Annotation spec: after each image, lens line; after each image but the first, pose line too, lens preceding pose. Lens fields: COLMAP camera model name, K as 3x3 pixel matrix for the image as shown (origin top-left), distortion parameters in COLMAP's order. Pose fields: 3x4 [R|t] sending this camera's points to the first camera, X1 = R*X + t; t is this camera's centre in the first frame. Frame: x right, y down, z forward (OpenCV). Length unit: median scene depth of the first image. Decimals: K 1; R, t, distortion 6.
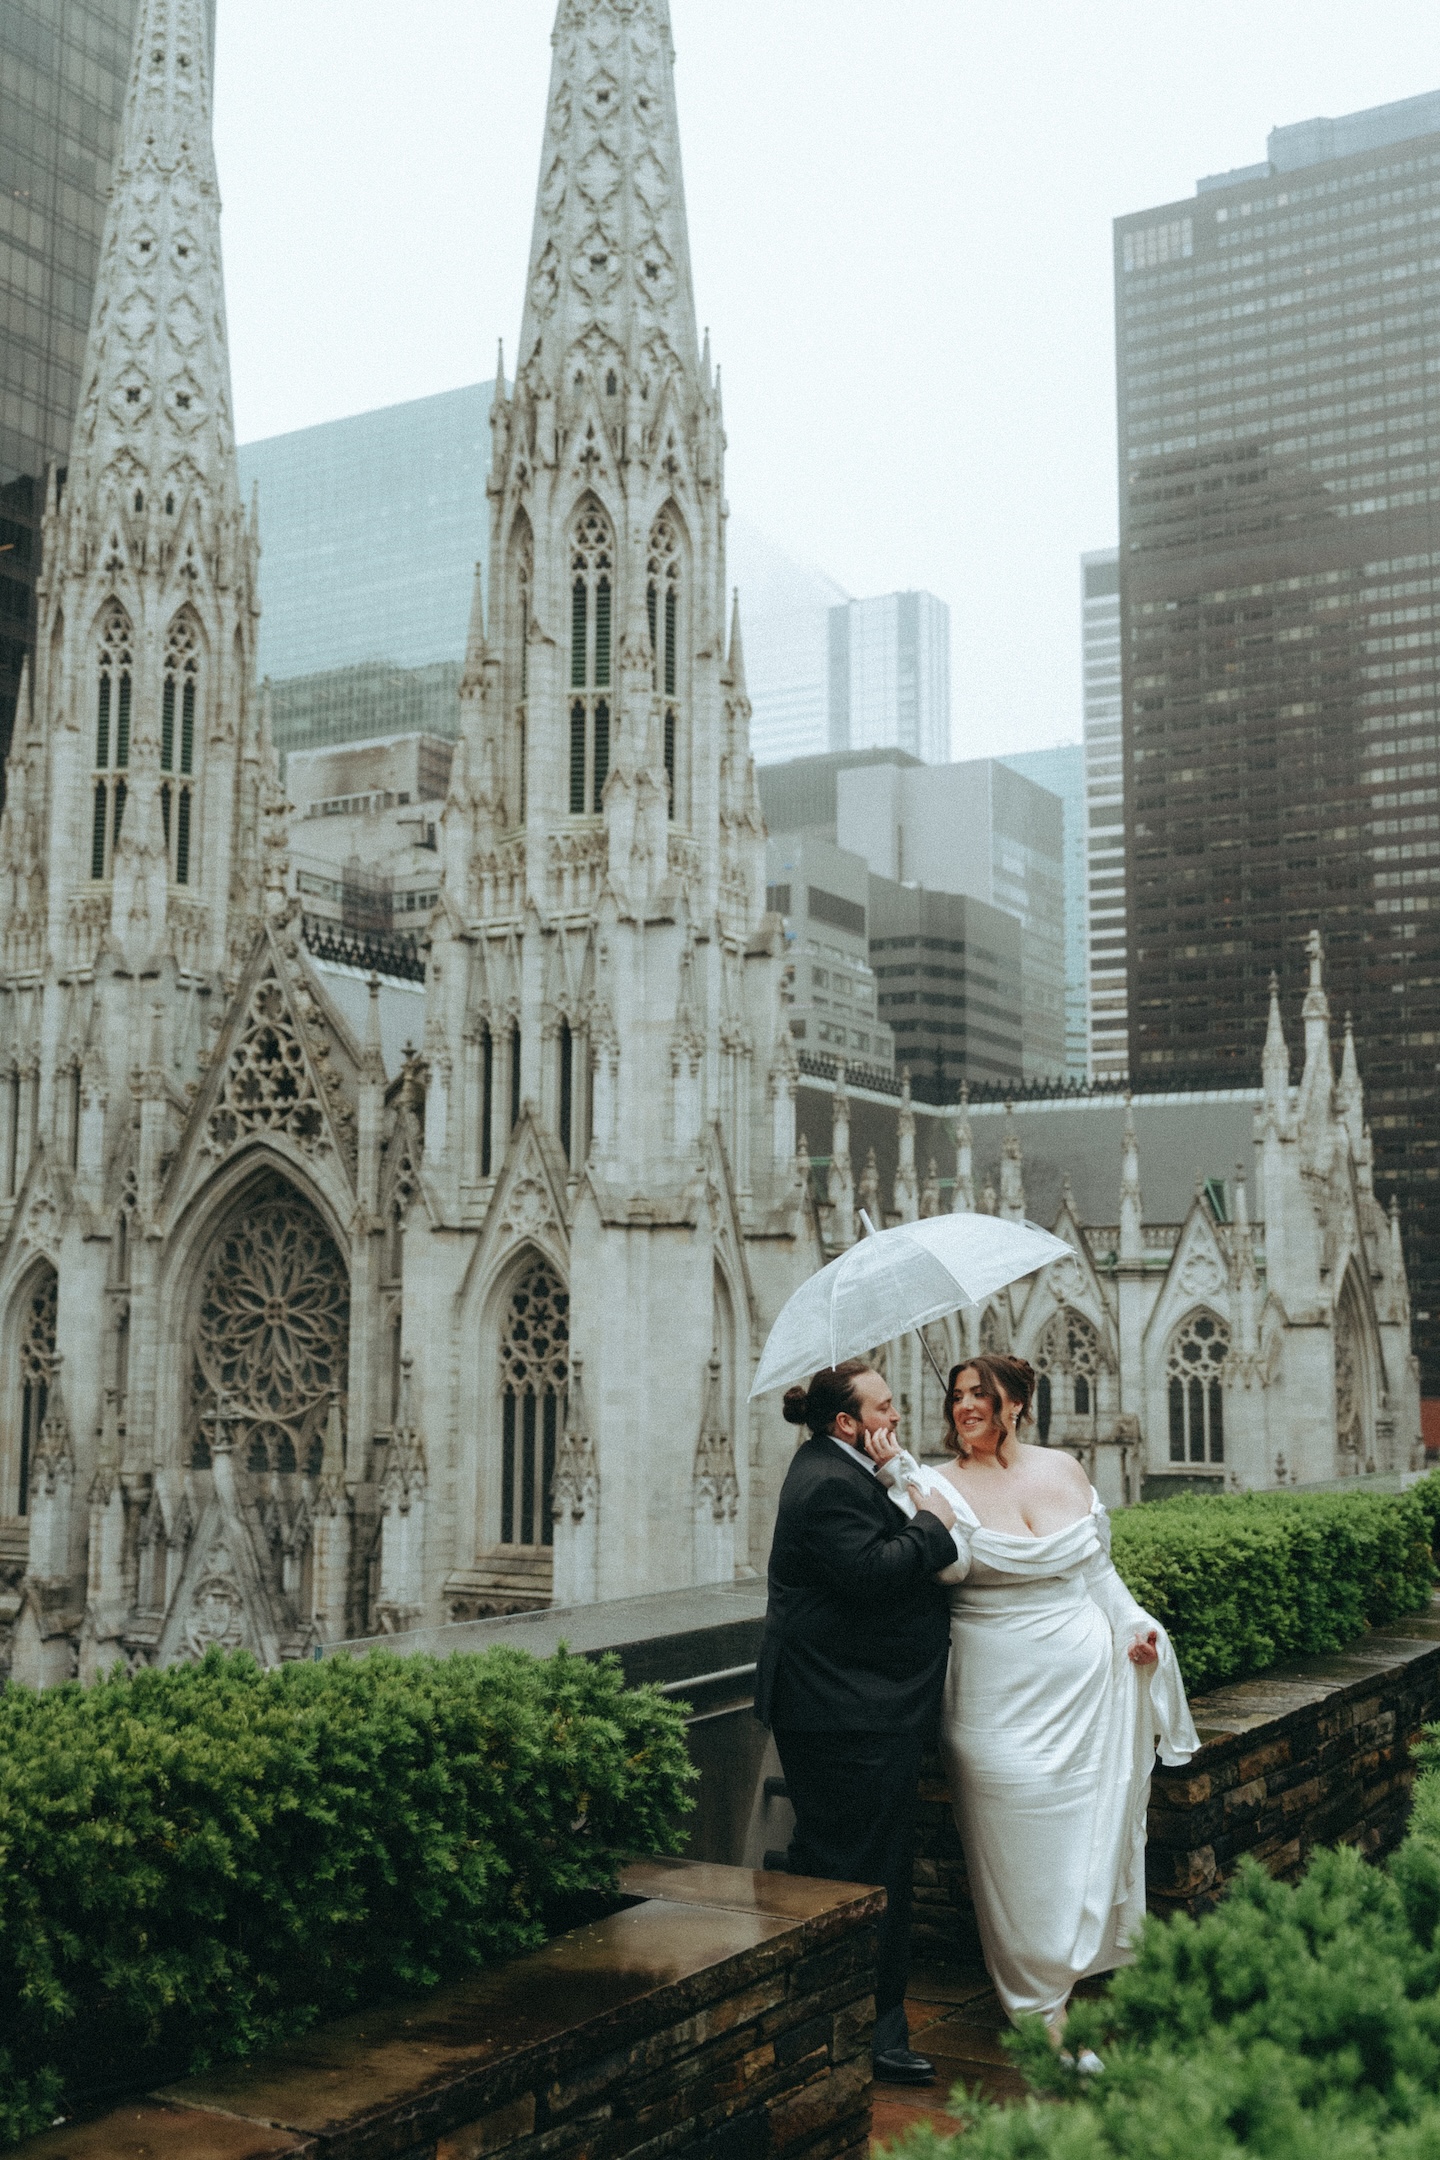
lens RADIAL K [[2256.5, 0, 713.2], [0, 2256.5, 1072.1], [0, 0, 1]] dist [0.017777, 0.000000]
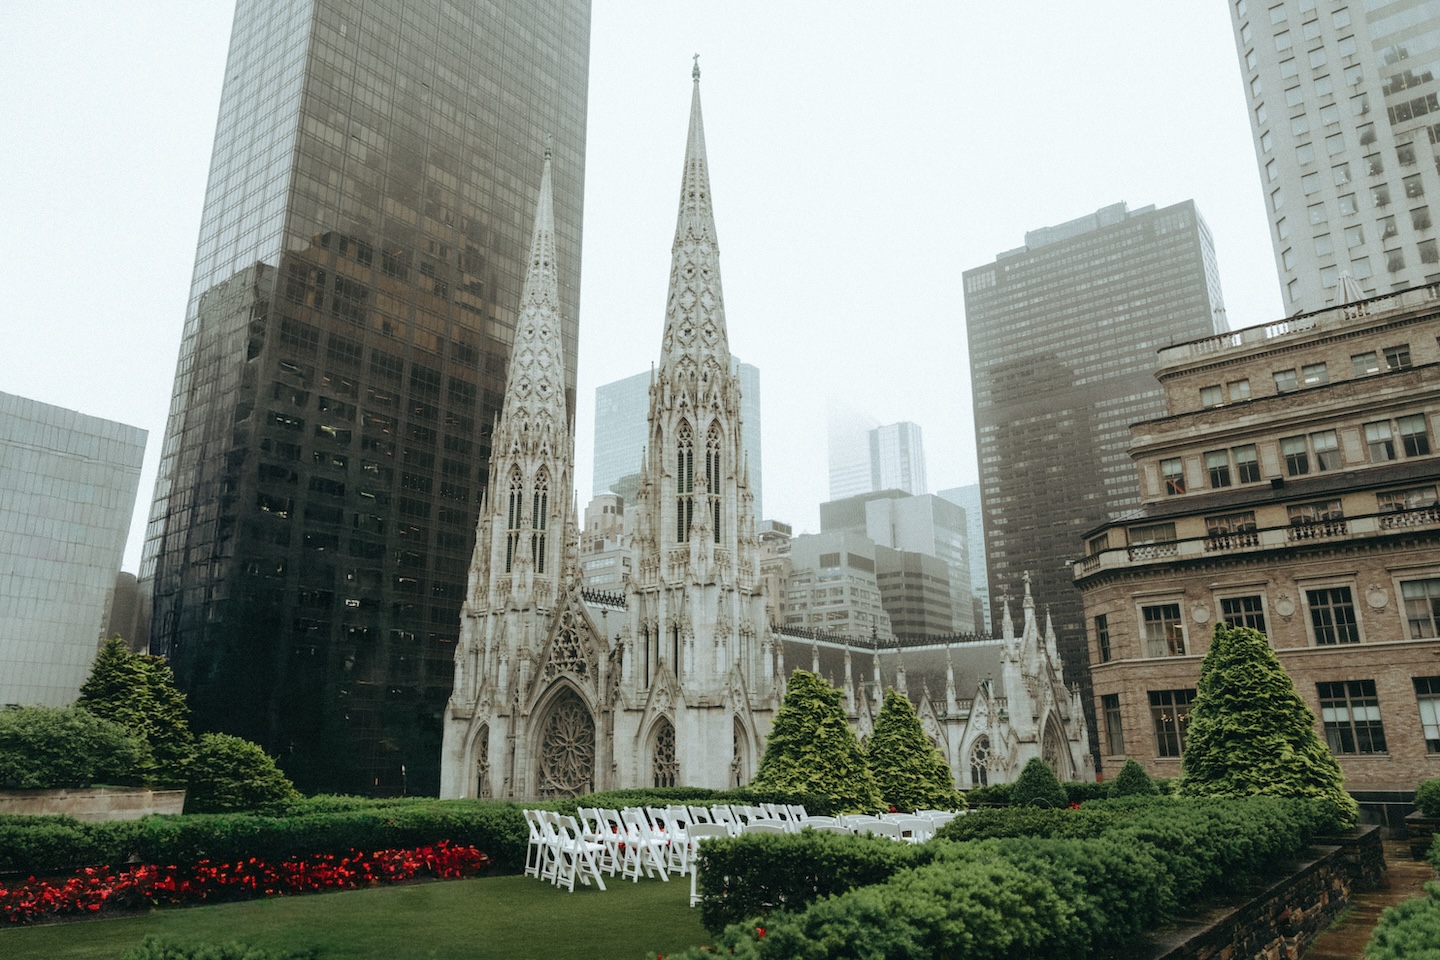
lens RADIAL K [[978.6, 0, 725.2], [0, 978.6, 487.2], [0, 0, 1]] dist [-0.009747, 0.000401]
pose [[0.992784, -0.046410, -0.110573, 0.098737], [0.029712, 0.988520, -0.148137, -0.009227], [0.116178, 0.143783, 0.982766, -0.076276]]
